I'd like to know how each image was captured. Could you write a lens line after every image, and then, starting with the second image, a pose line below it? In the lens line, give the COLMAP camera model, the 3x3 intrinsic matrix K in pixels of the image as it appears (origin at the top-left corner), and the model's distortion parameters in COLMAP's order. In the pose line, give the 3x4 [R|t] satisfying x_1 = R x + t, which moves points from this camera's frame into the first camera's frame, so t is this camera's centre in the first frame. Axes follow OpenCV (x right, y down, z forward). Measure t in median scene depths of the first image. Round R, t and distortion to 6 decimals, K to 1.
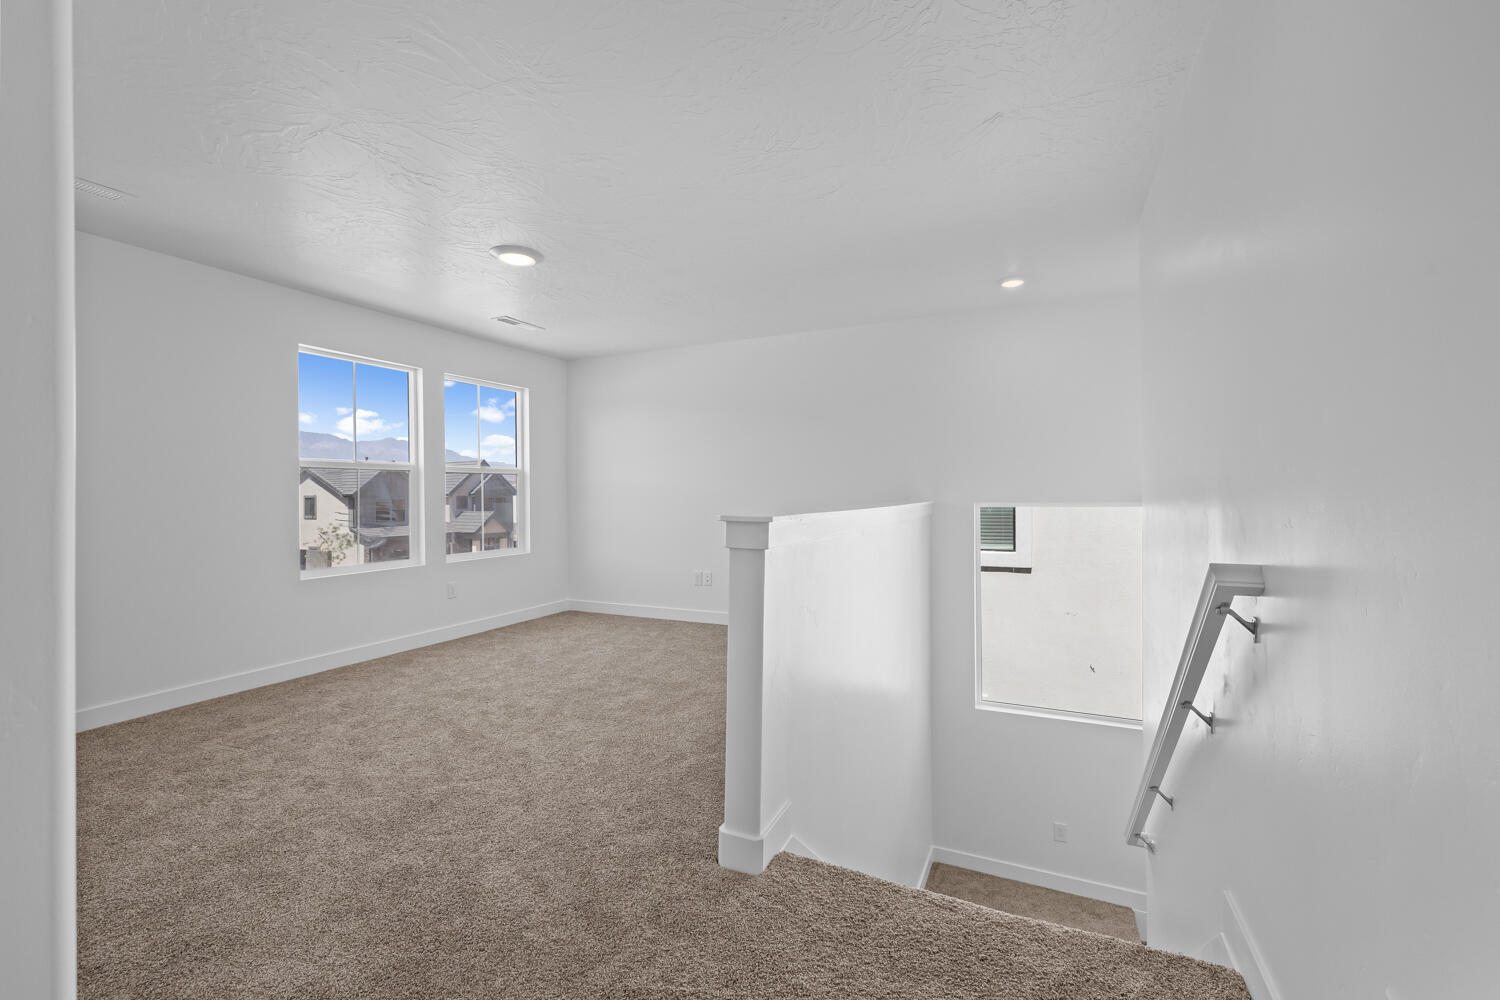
lens RADIAL K [[652.1, 0, 750.9], [0, 652.1, 491.5], [0, 0, 1]] dist [0.003498, -0.000411]
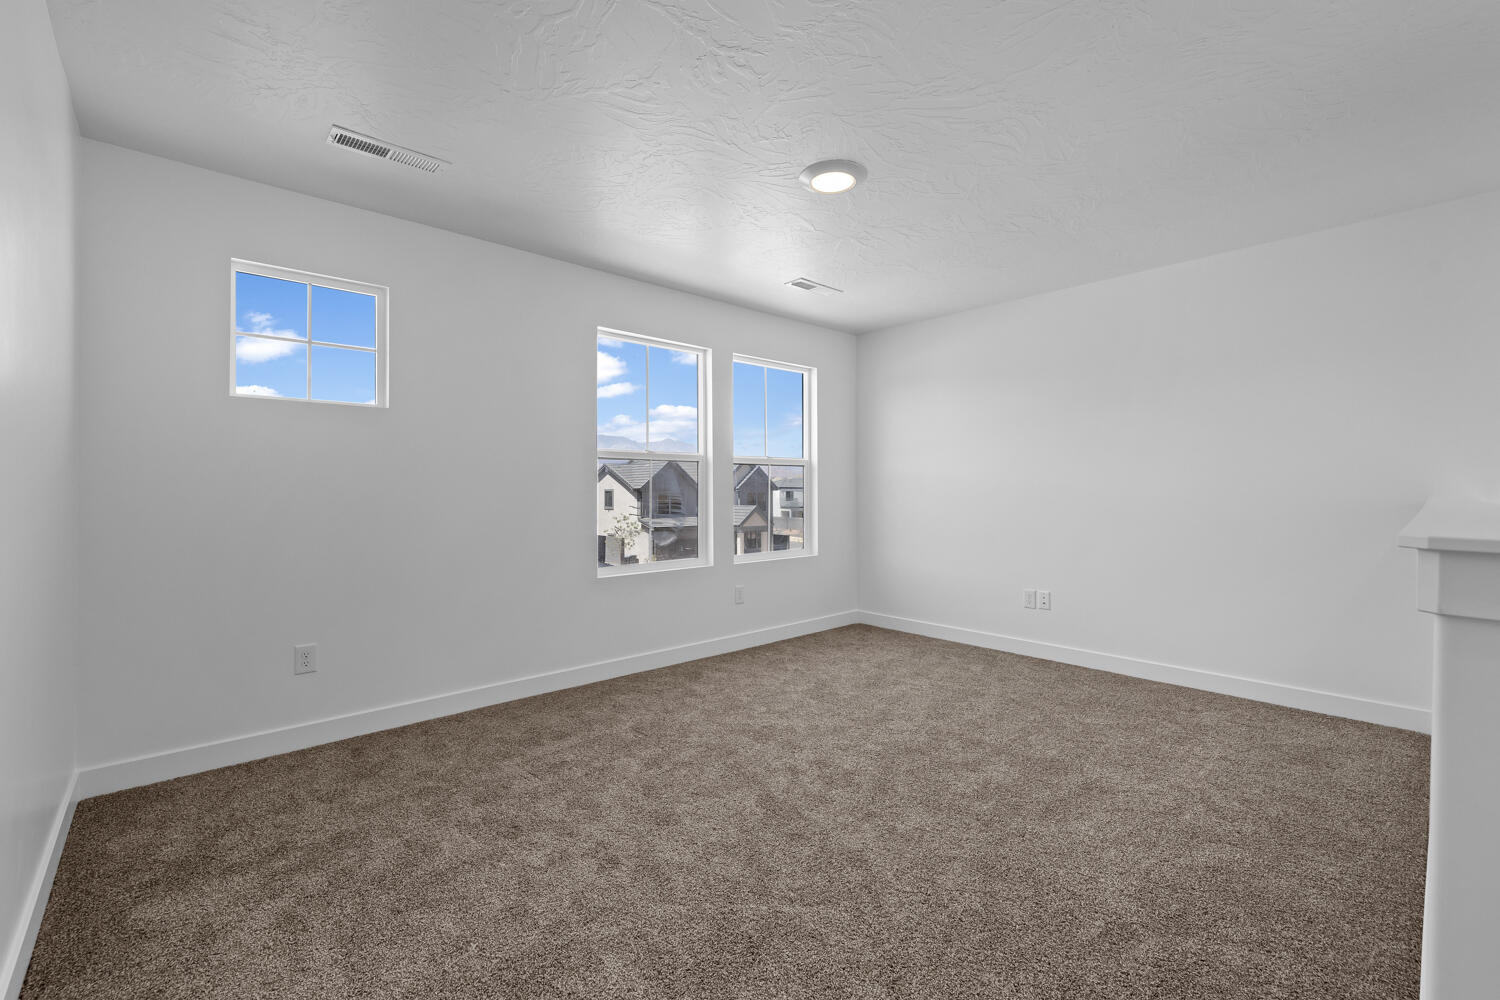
lens RADIAL K [[652.1, 0, 750.9], [0, 652.1, 491.5], [0, 0, 1]] dist [0.003498, -0.000411]
pose [[0.928911, 0.006824, -0.370240, -0.147441], [-0.004227, 0.999960, 0.007824, 0.001028], [0.370279, -0.005702, 0.928903, 0.226940]]
